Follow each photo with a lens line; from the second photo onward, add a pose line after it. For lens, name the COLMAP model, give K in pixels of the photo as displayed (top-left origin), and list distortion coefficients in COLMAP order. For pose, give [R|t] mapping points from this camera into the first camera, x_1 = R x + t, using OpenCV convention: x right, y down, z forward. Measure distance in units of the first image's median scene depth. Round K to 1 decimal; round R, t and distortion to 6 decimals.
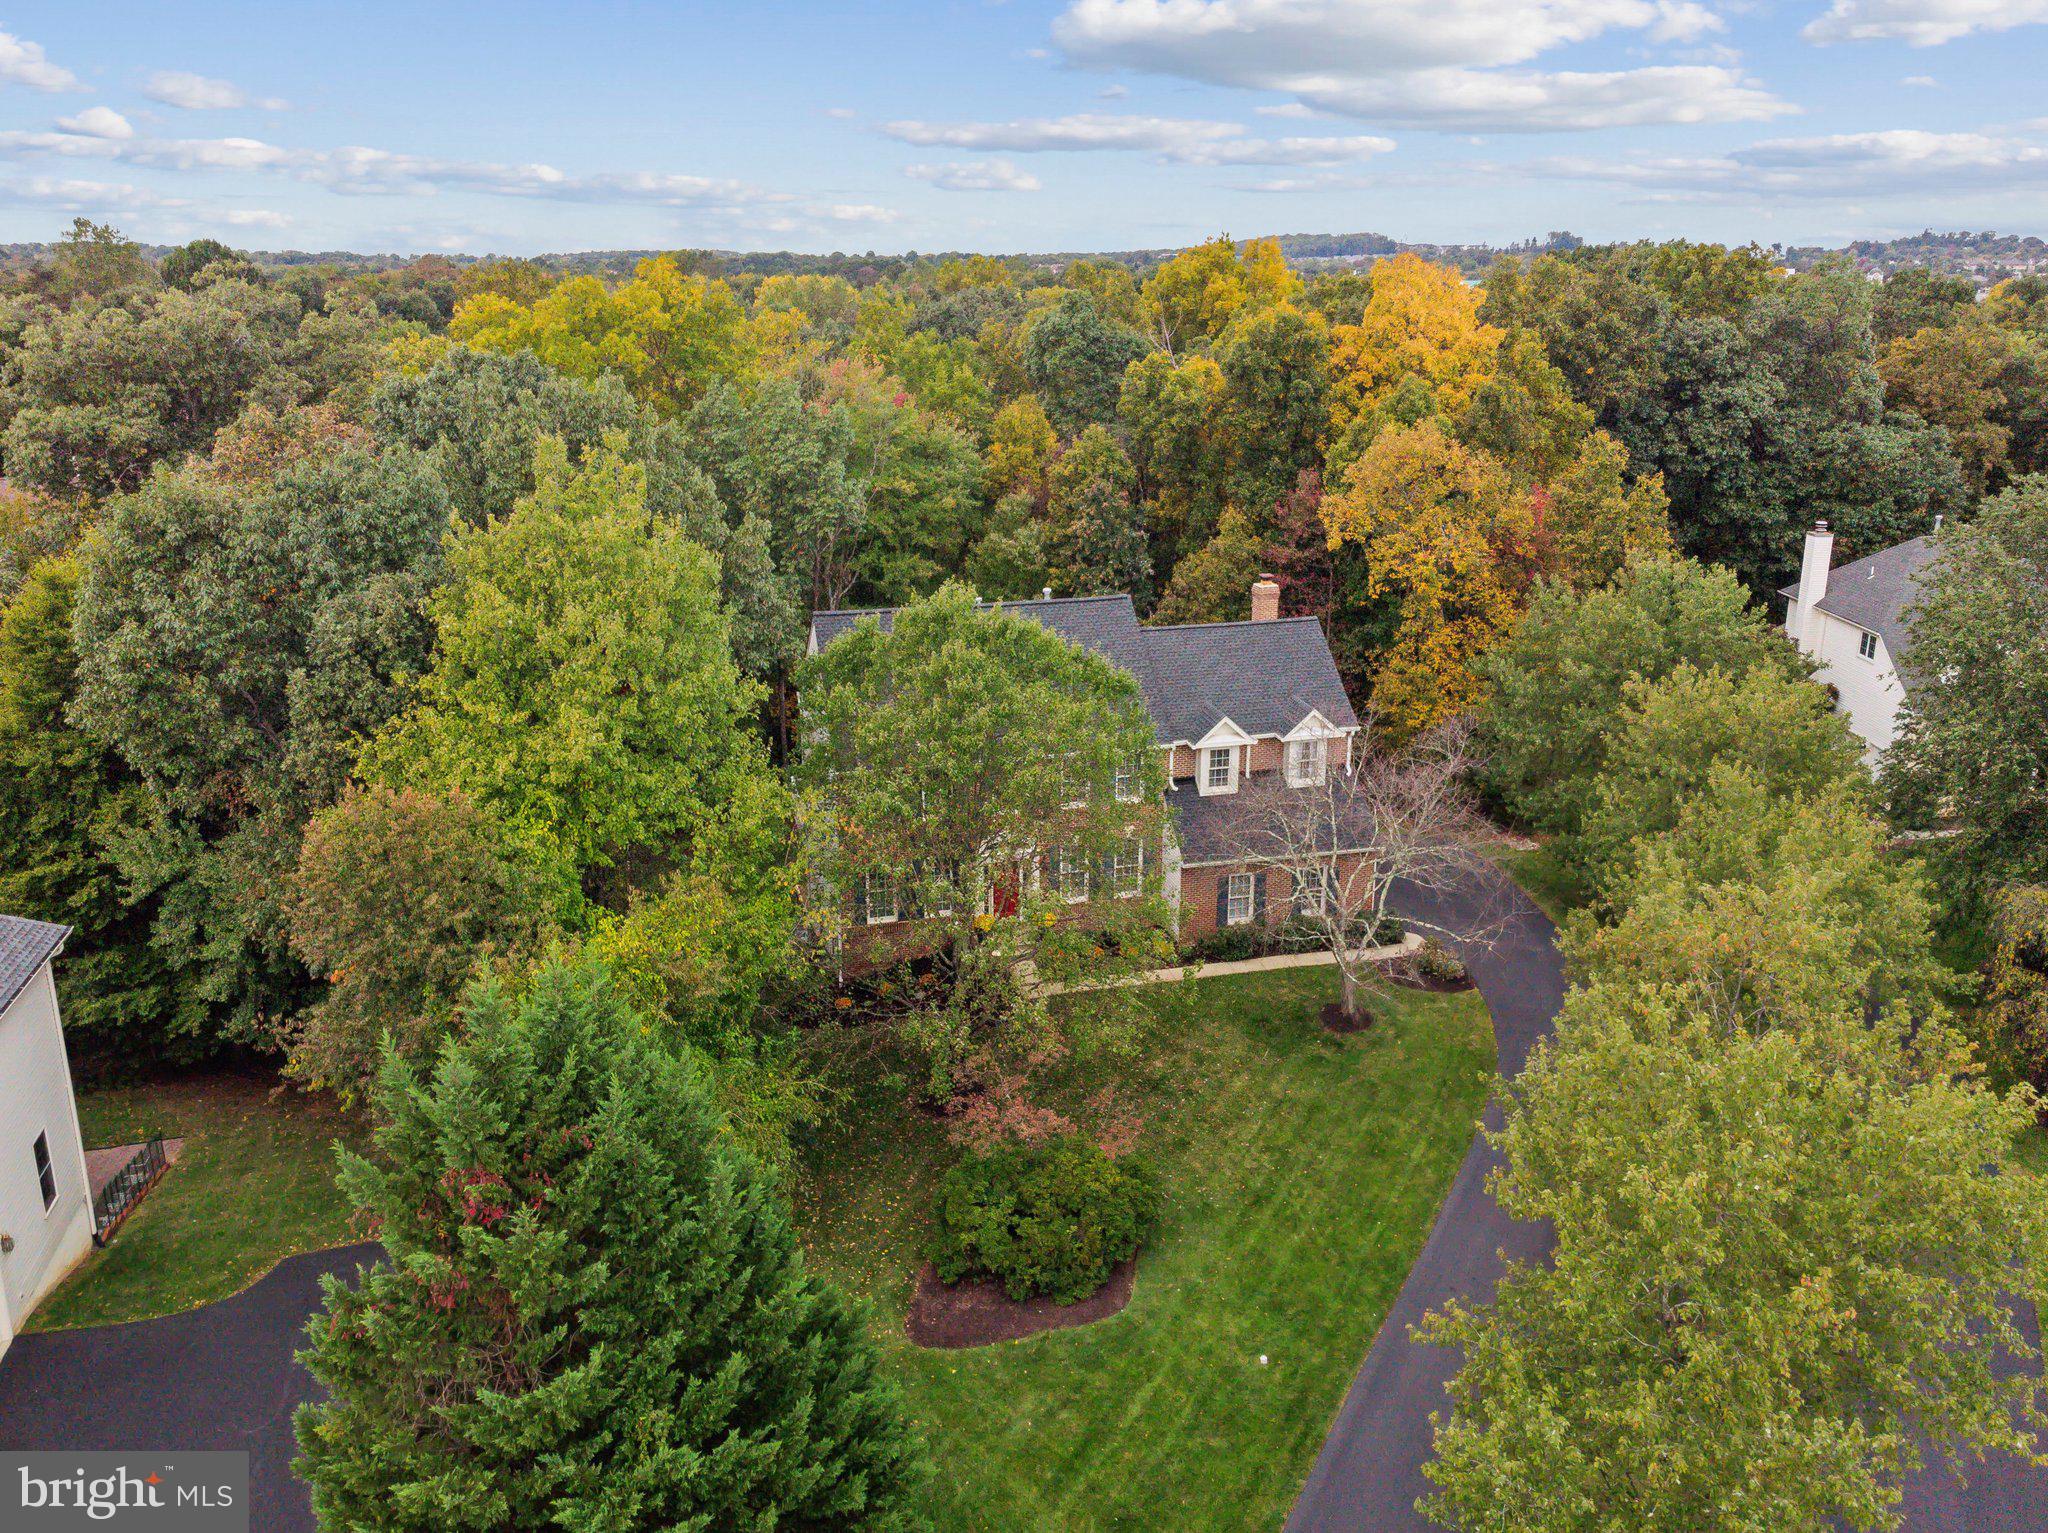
lens RADIAL K [[1423.3, 0, 1036.5], [0, 1423.3, 776.2], [0, 0, 1]] dist [0.005807, 0.005127]
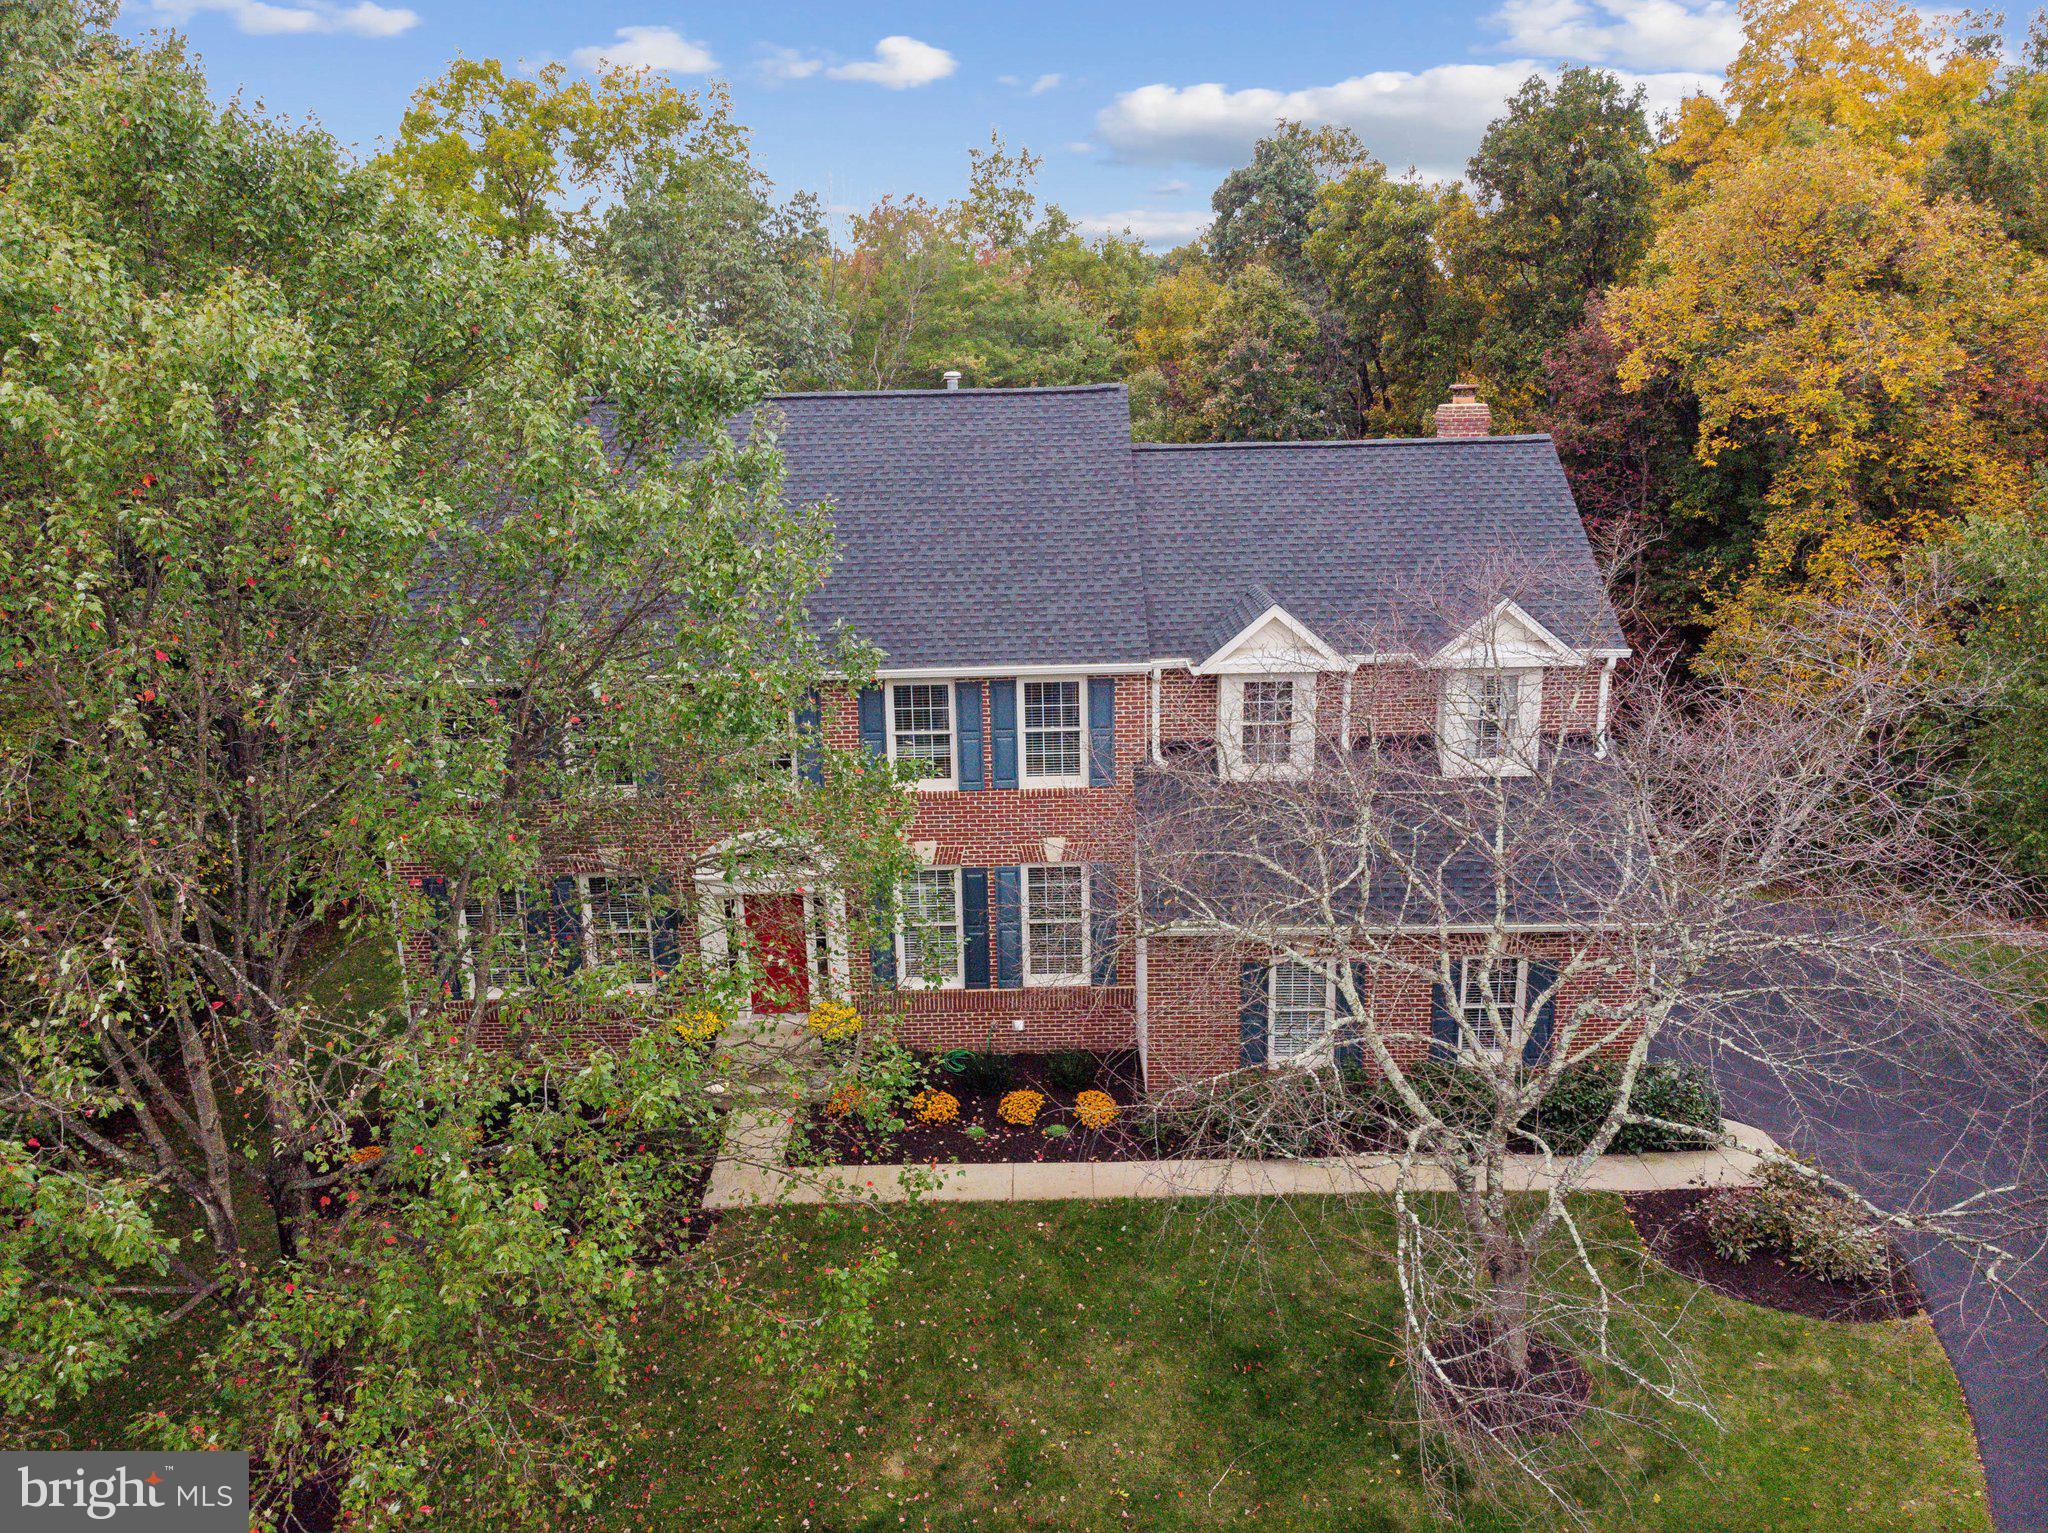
lens RADIAL K [[1416.8, 0, 854.8], [0, 1416.8, 766.5], [0, 0, 1]] dist [0.001593, 0.006881]
pose [[0.943416, 0.037378, -0.329499, 0.145140], [-0.047996, 0.998556, -0.024146, 0.024280], [0.328121, 0.038594, 0.943847, 0.496553]]
